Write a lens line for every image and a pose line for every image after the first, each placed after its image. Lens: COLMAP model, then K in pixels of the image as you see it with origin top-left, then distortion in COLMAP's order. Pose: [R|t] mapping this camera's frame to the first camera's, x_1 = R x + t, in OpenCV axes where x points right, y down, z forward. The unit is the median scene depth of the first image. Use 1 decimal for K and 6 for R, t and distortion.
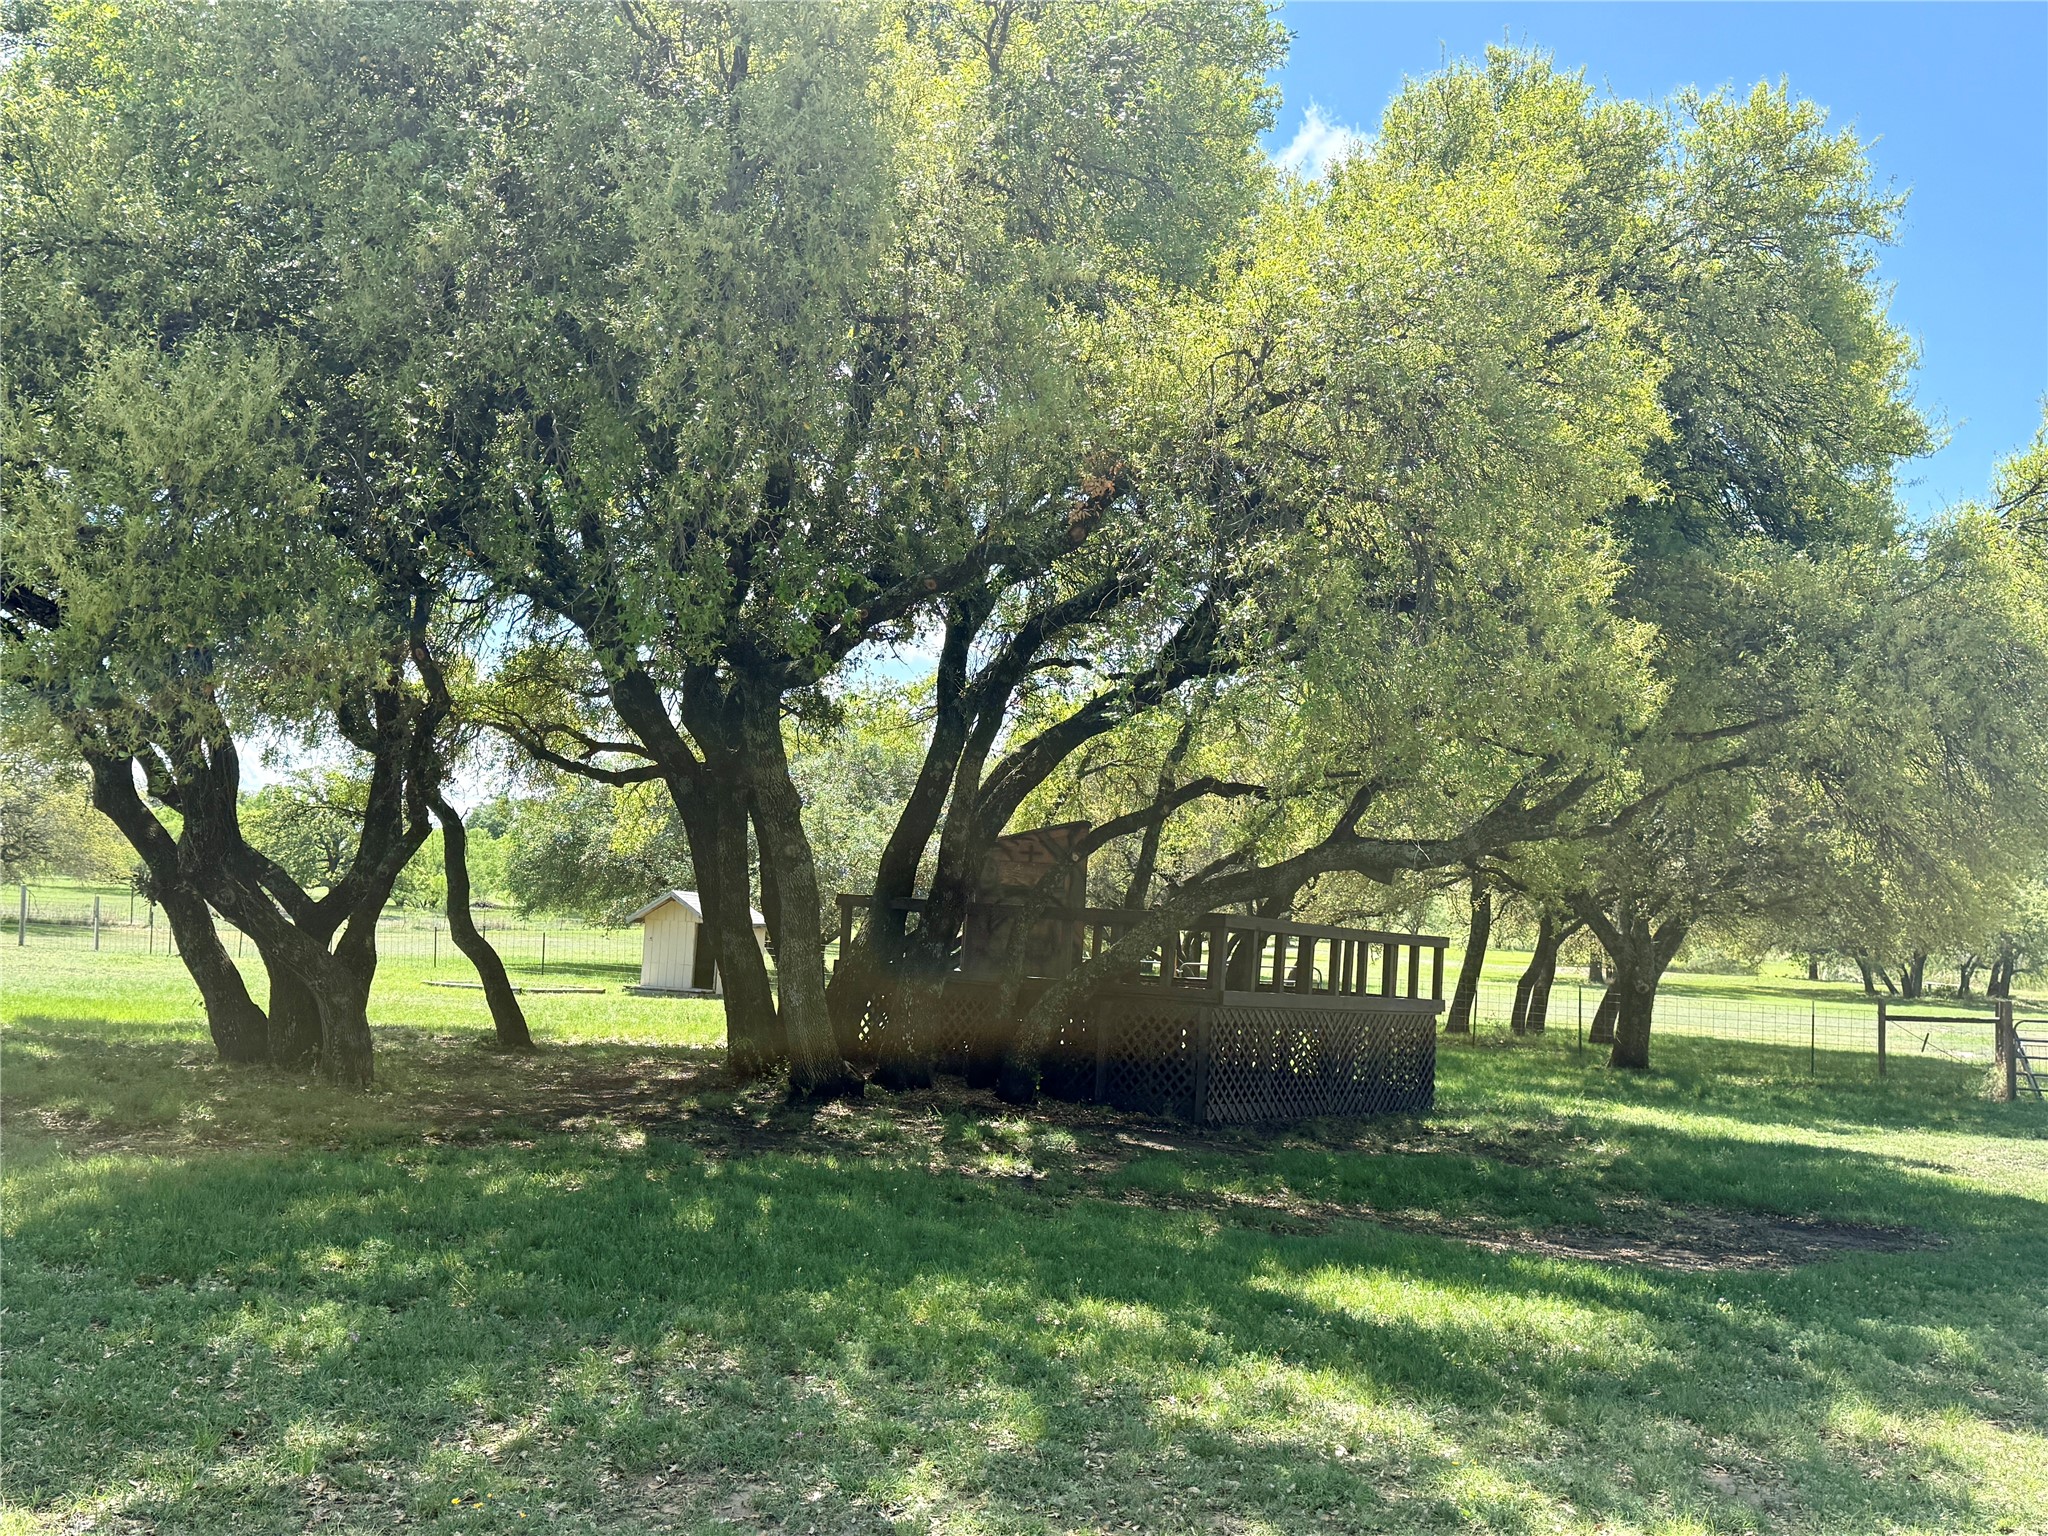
lens RADIAL K [[1845.5, 0, 1025.3], [0, 1845.5, 768.4], [0, 0, 1]] dist [0.127286, -0.260861]
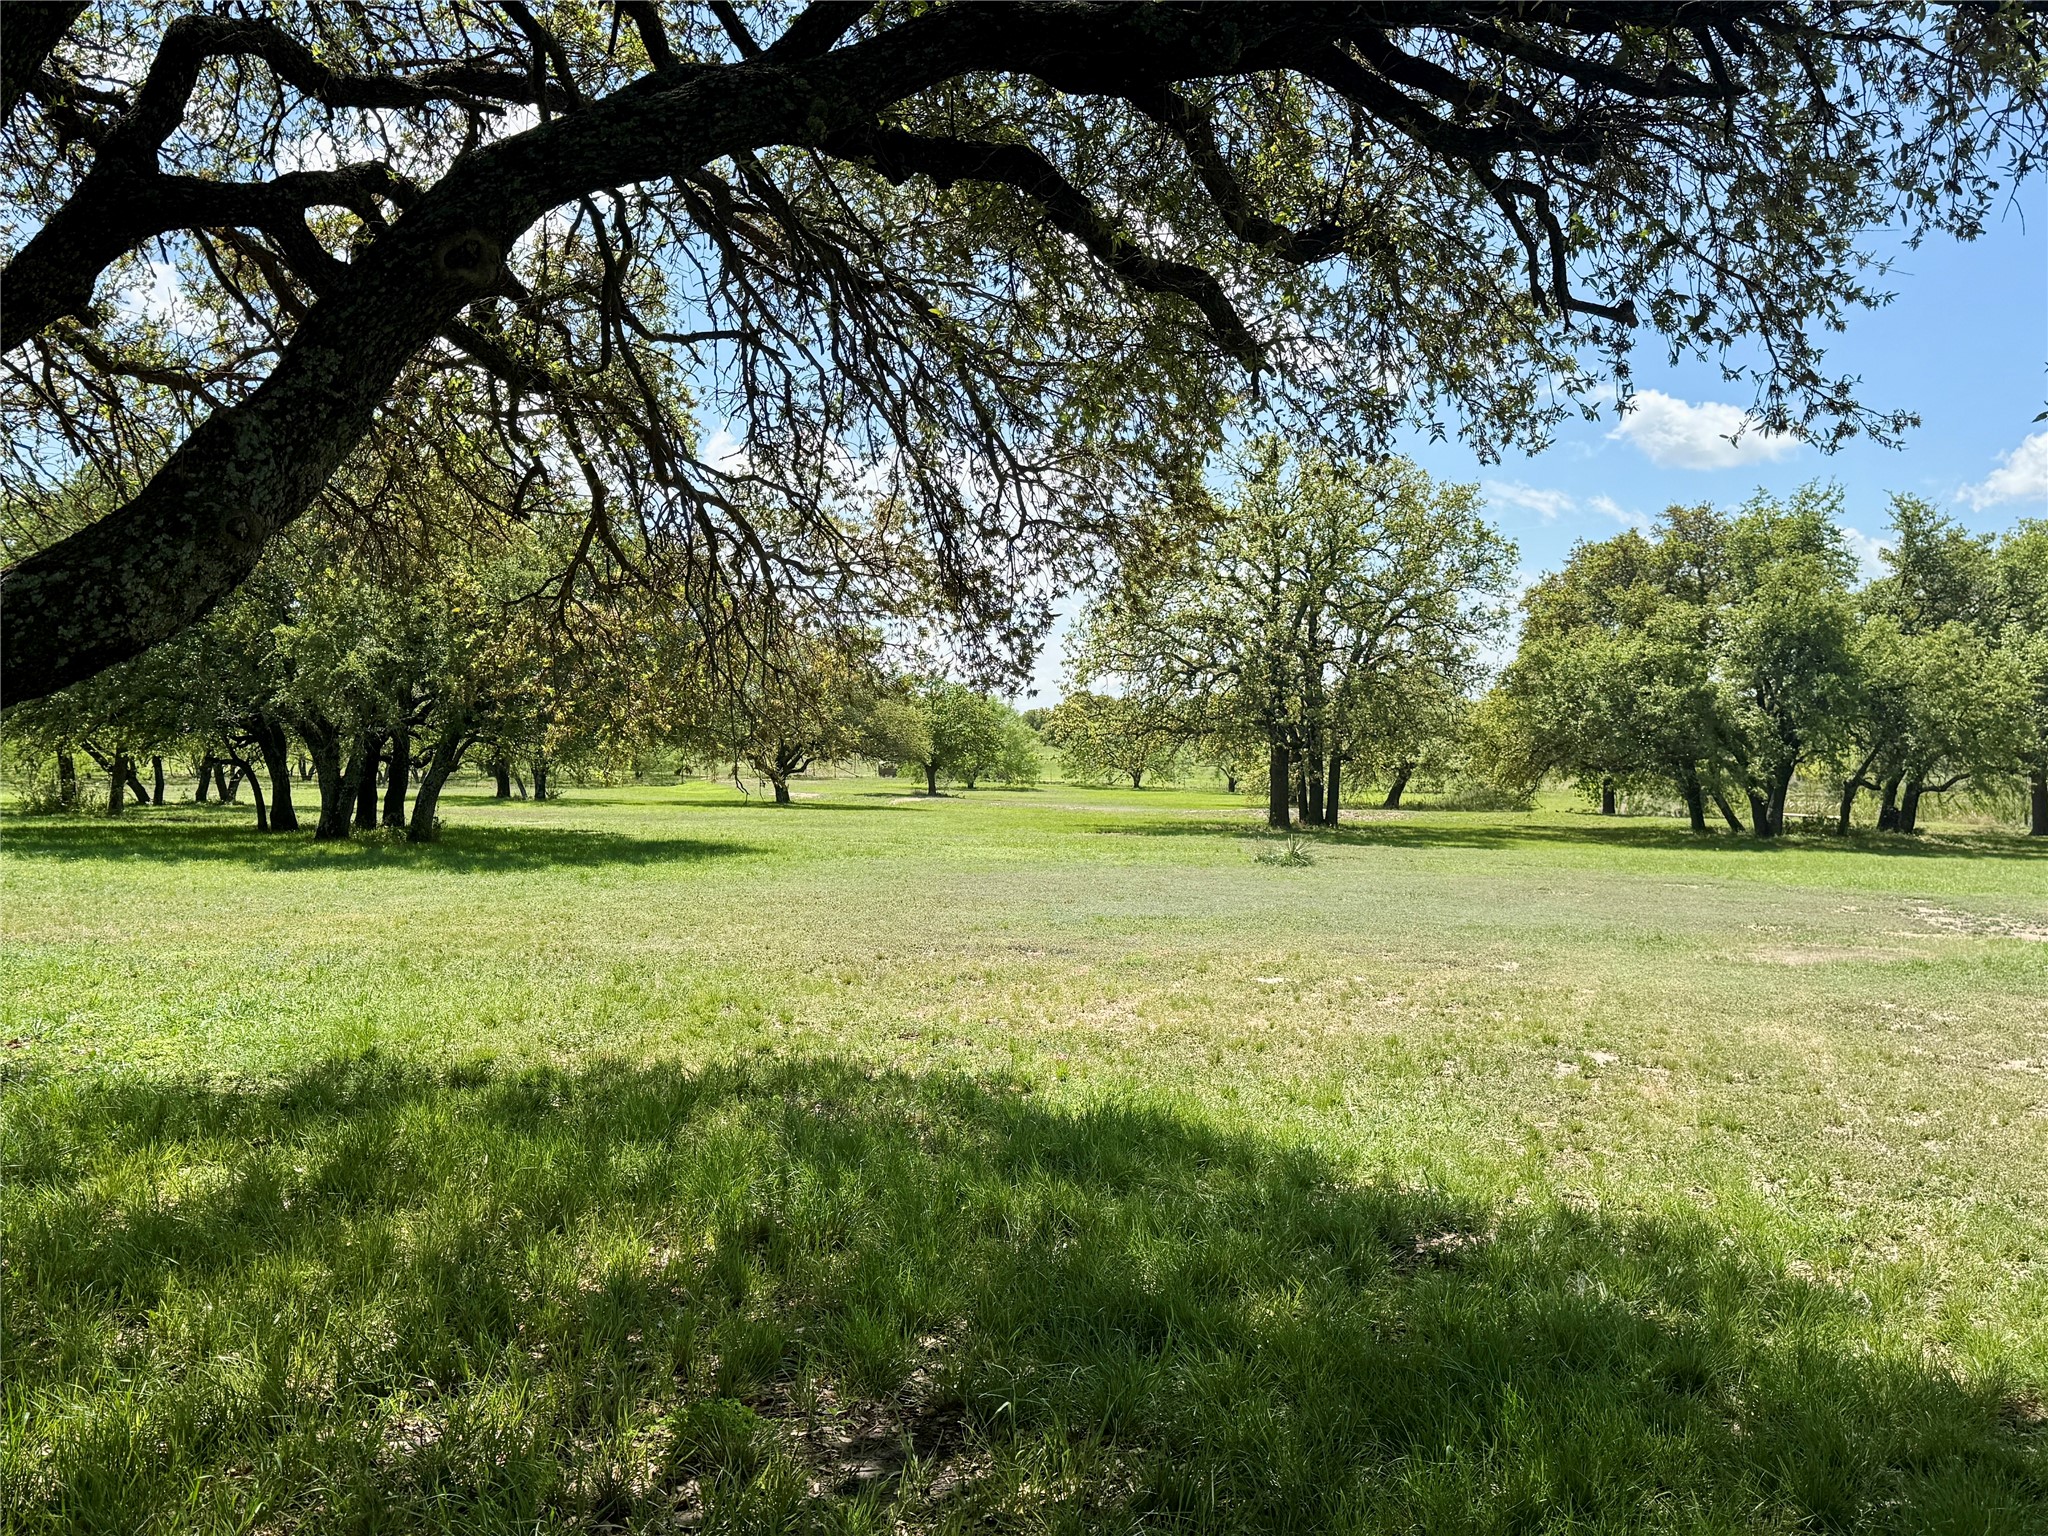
lens RADIAL K [[1845.5, 0, 983.4], [0, 1845.5, 782.2], [0, 0, 1]] dist [0.127286, -0.260861]
pose [[0.996447, -0.028350, 0.079305, 0.159767], [0.021813, 0.996385, 0.082104, 0.046174], [-0.081346, -0.080082, 0.993464, 0.392699]]
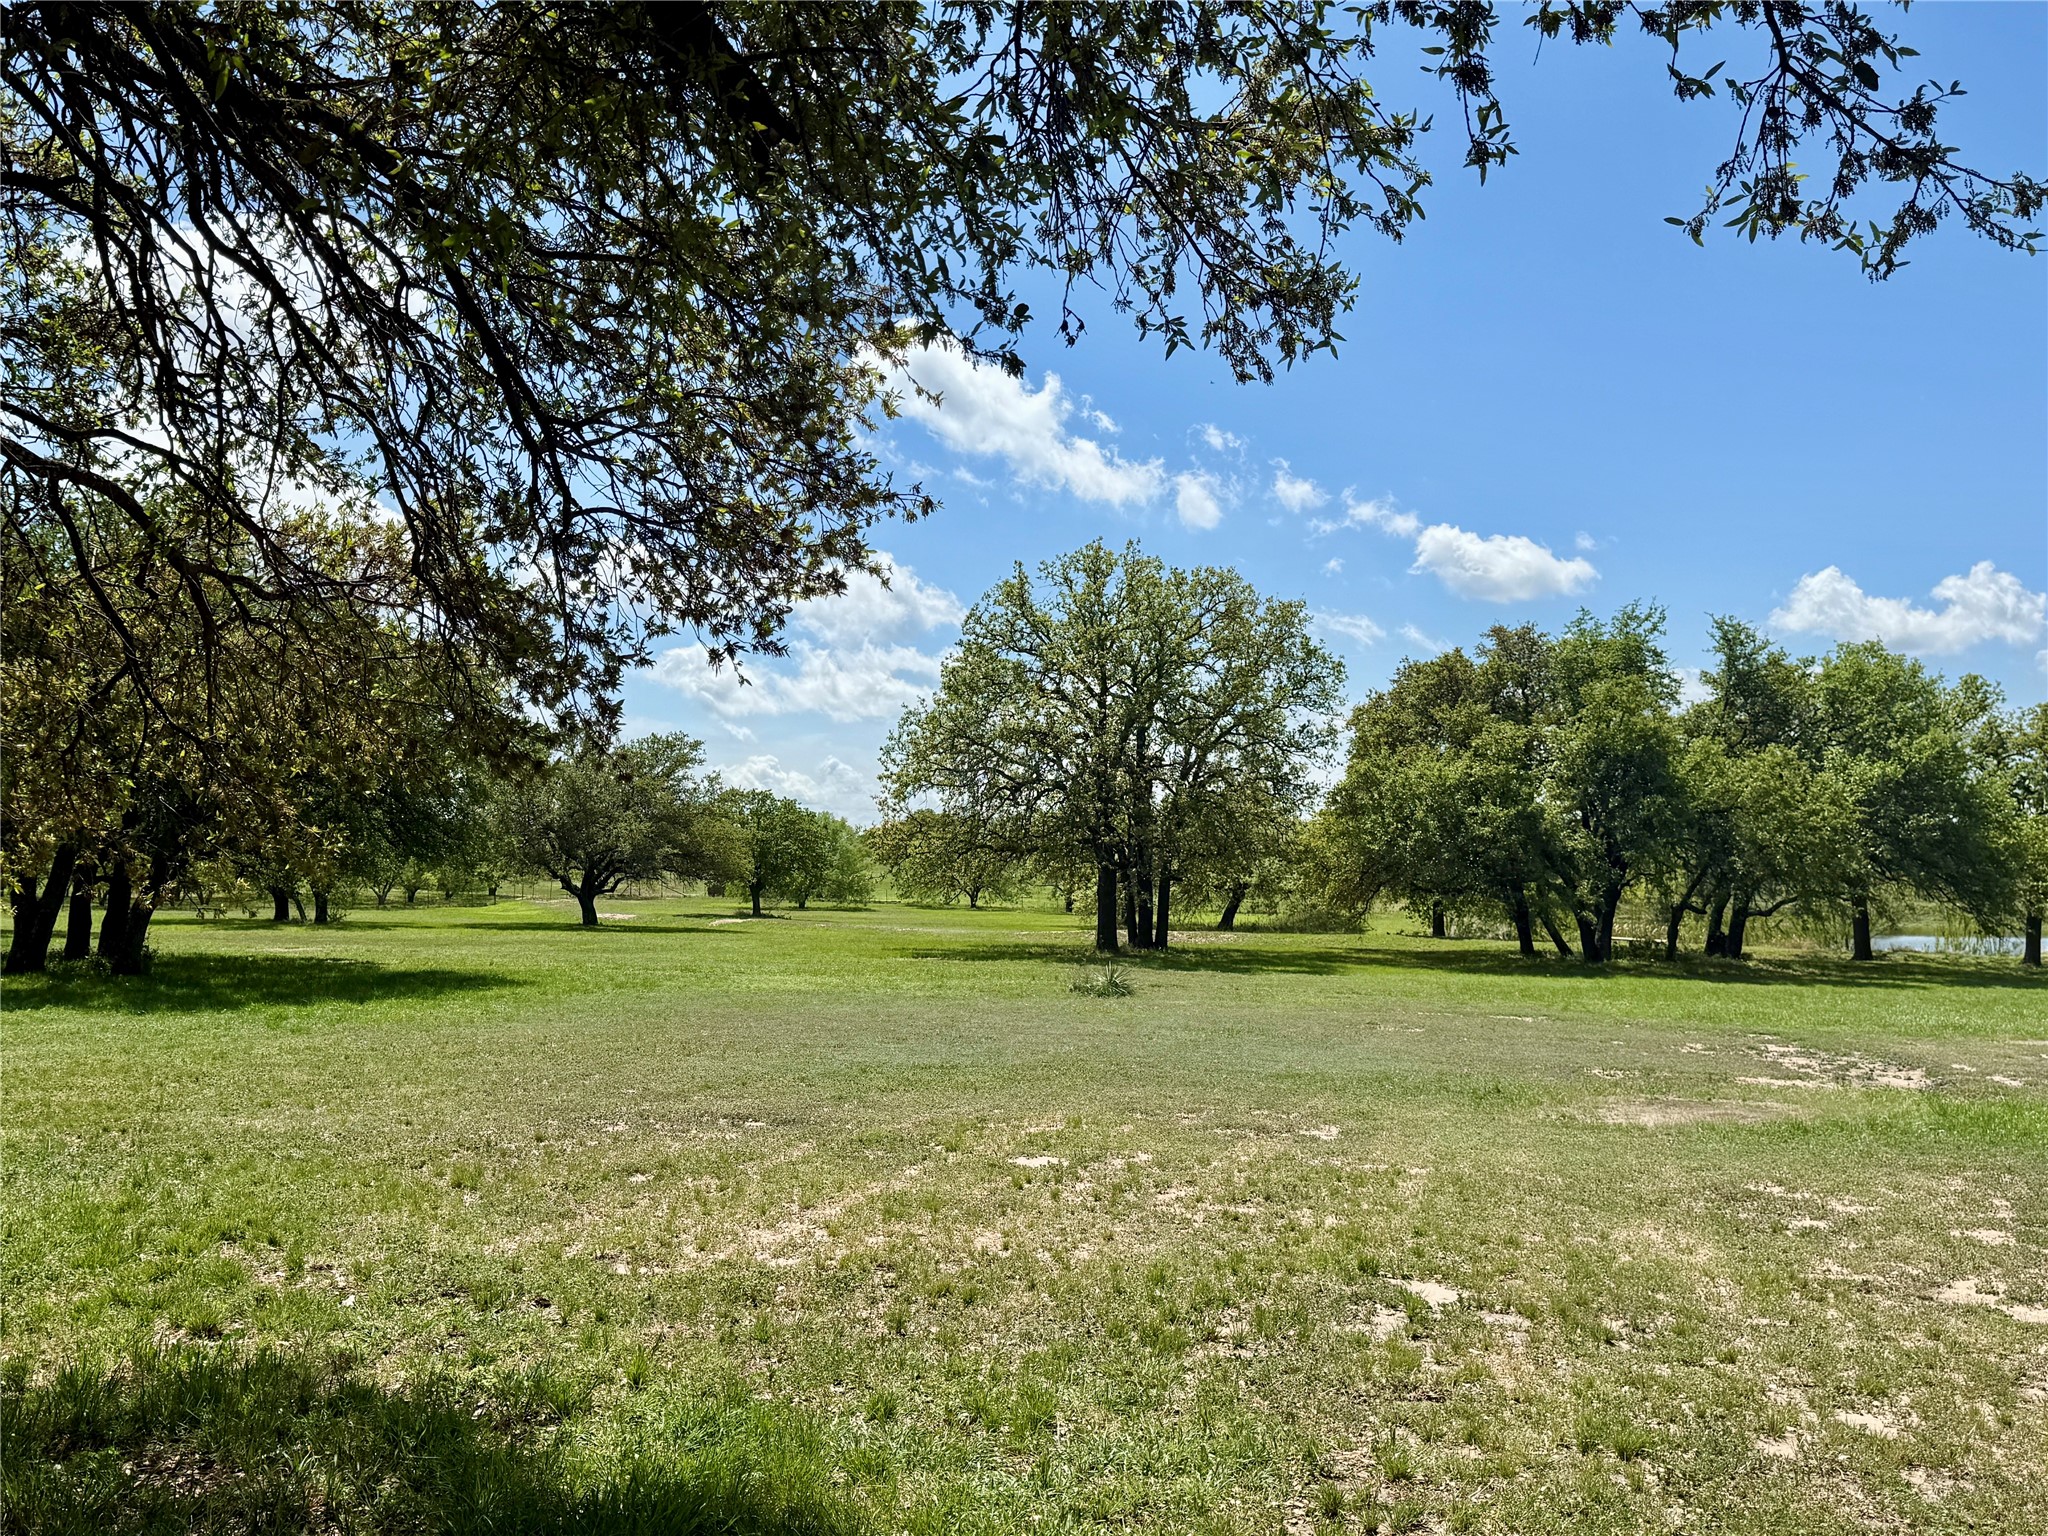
lens RADIAL K [[1845.5, 0, 998.6], [0, 1845.5, 792.9], [0, 0, 1]] dist [0.127286, -0.260861]
pose [[0.985078, -0.016655, 0.171301, 0.172558], [0.012481, 0.999599, 0.025419, 0.048149], [-0.171656, -0.022902, 0.984891, 0.422744]]
